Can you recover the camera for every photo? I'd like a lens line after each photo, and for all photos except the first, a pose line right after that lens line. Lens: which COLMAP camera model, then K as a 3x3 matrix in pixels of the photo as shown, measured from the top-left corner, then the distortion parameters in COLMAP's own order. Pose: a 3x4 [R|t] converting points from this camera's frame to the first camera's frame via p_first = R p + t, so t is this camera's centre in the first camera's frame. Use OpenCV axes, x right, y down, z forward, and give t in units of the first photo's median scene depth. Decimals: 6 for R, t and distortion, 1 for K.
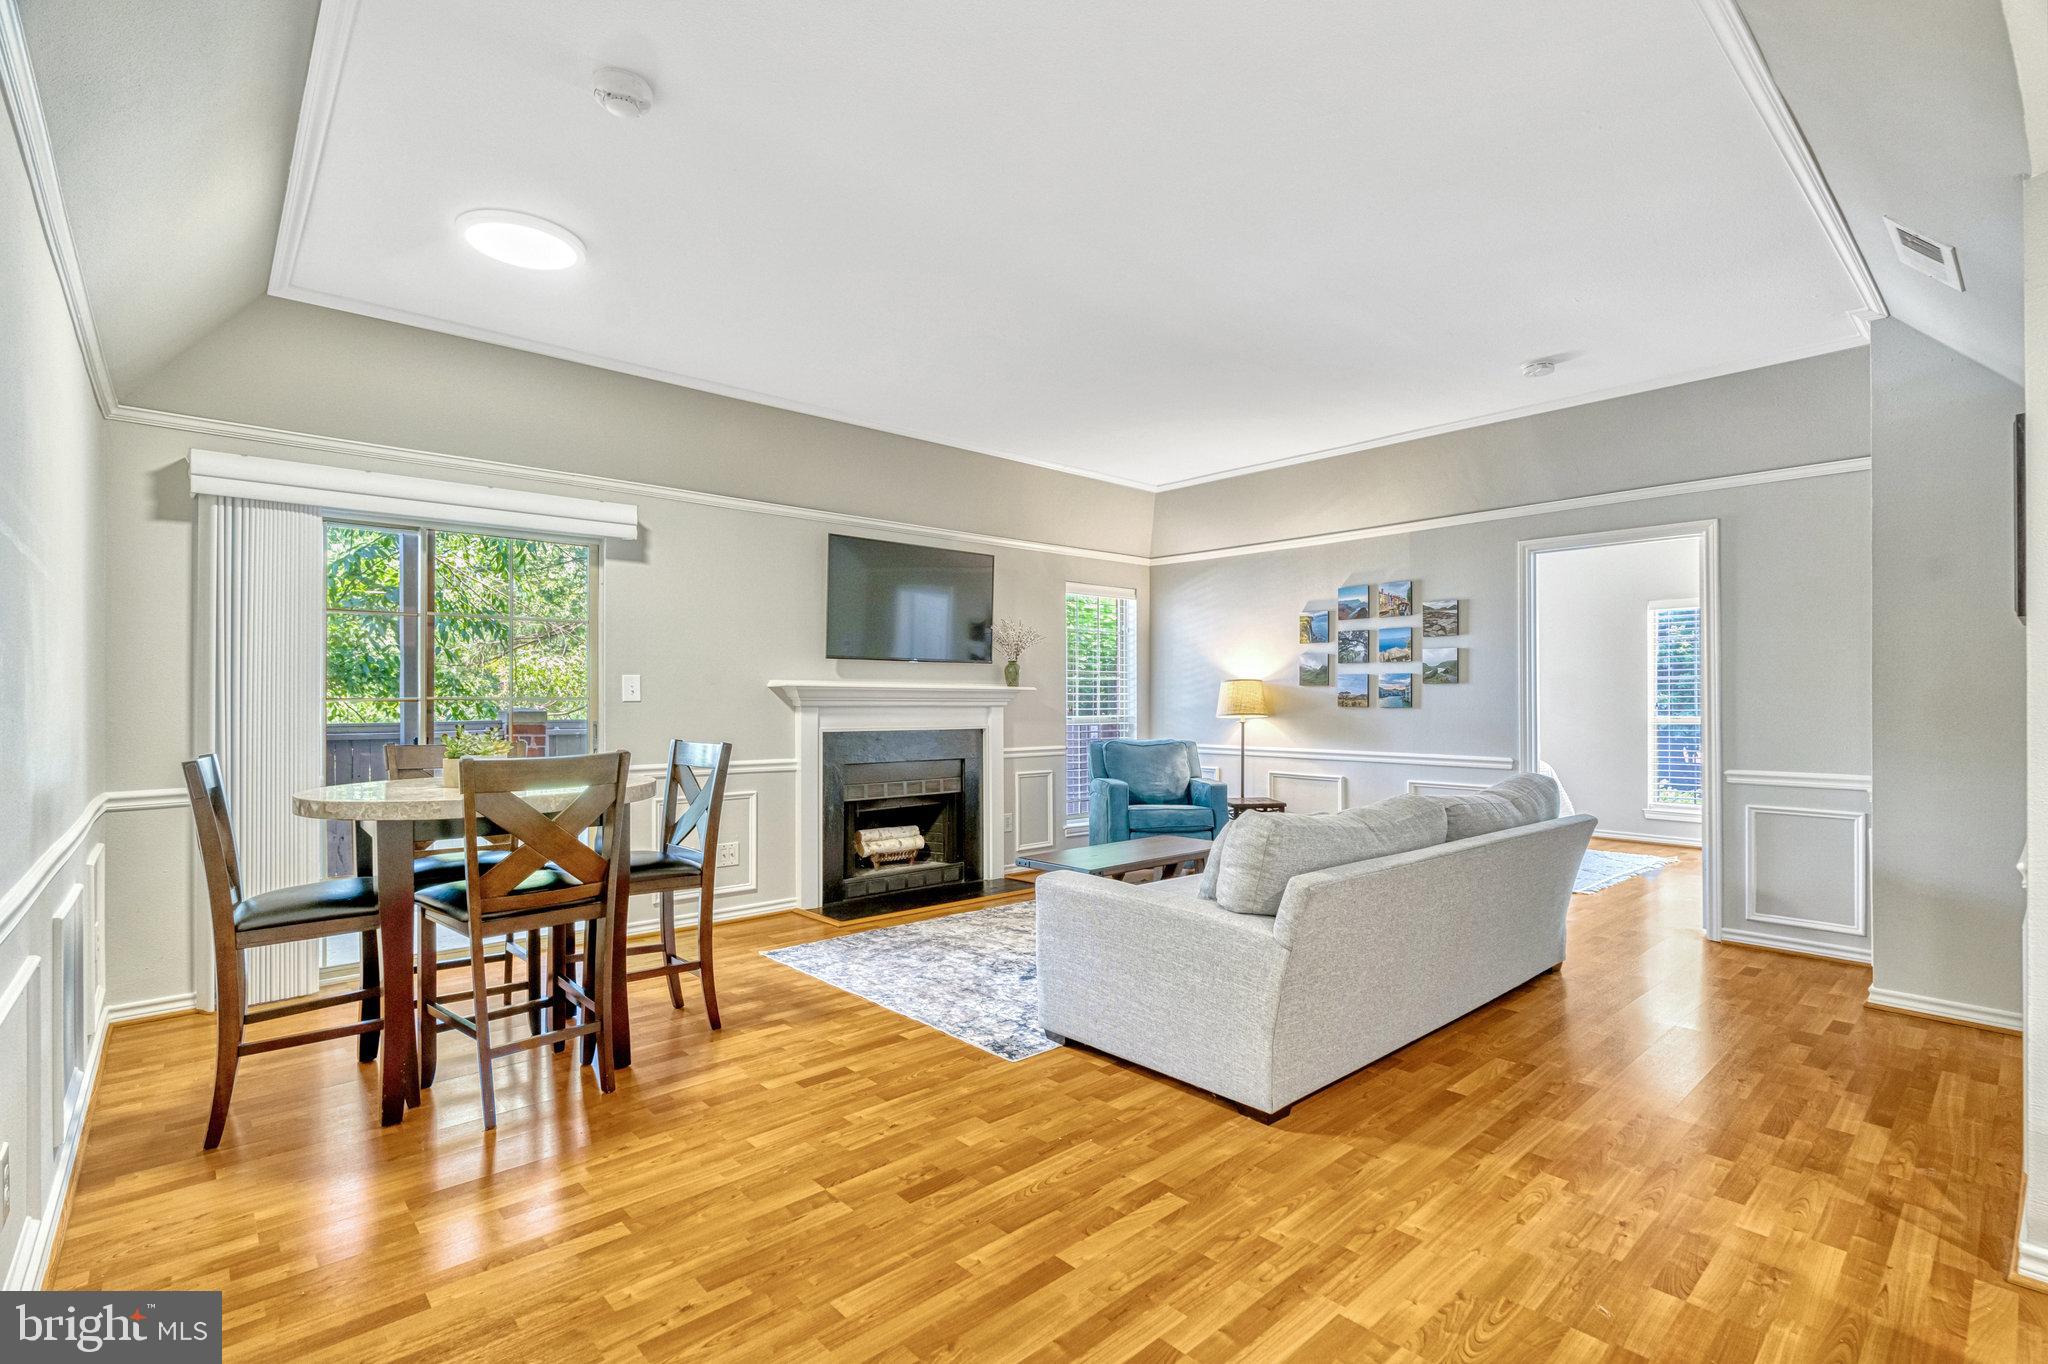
lens RADIAL K [[925.8, 0, 1020.8], [0, 925.8, 699.5], [0, 0, 1]] dist [-0.001097, 0.000205]
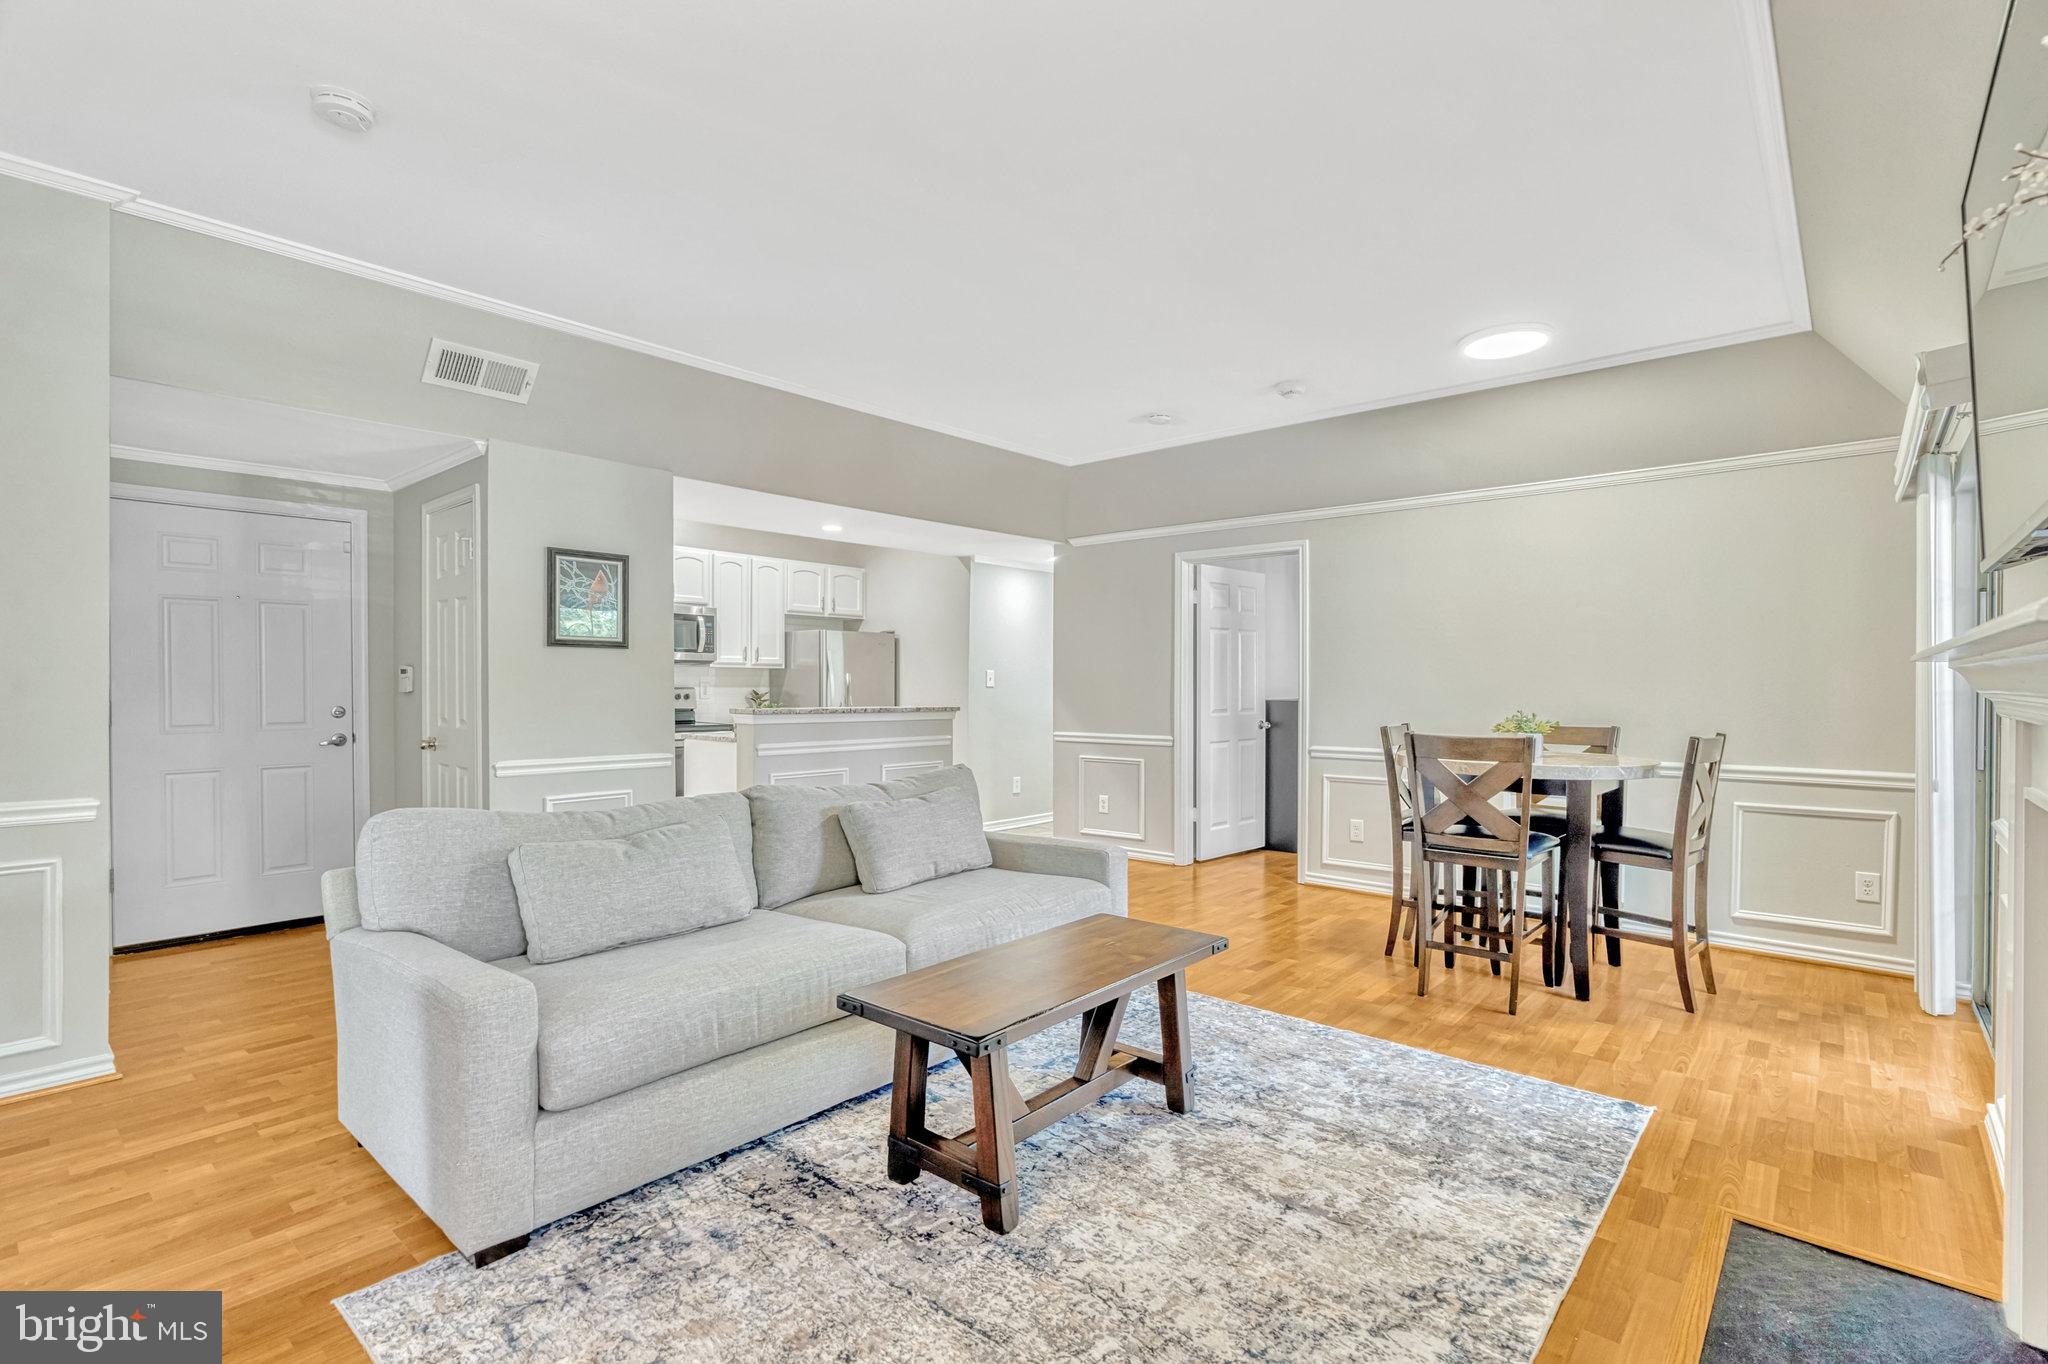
lens RADIAL K [[954.8, 0, 1032.5], [0, 954.8, 689.4], [0, 0, 1]] dist [-0.007941, 0.001426]
pose [[-0.991573, -0.005503, -0.129432, 0.160618], [-0.005935, 0.999978, 0.002951, -0.003304], [0.129413, 0.003694, -0.991584, 1.208267]]
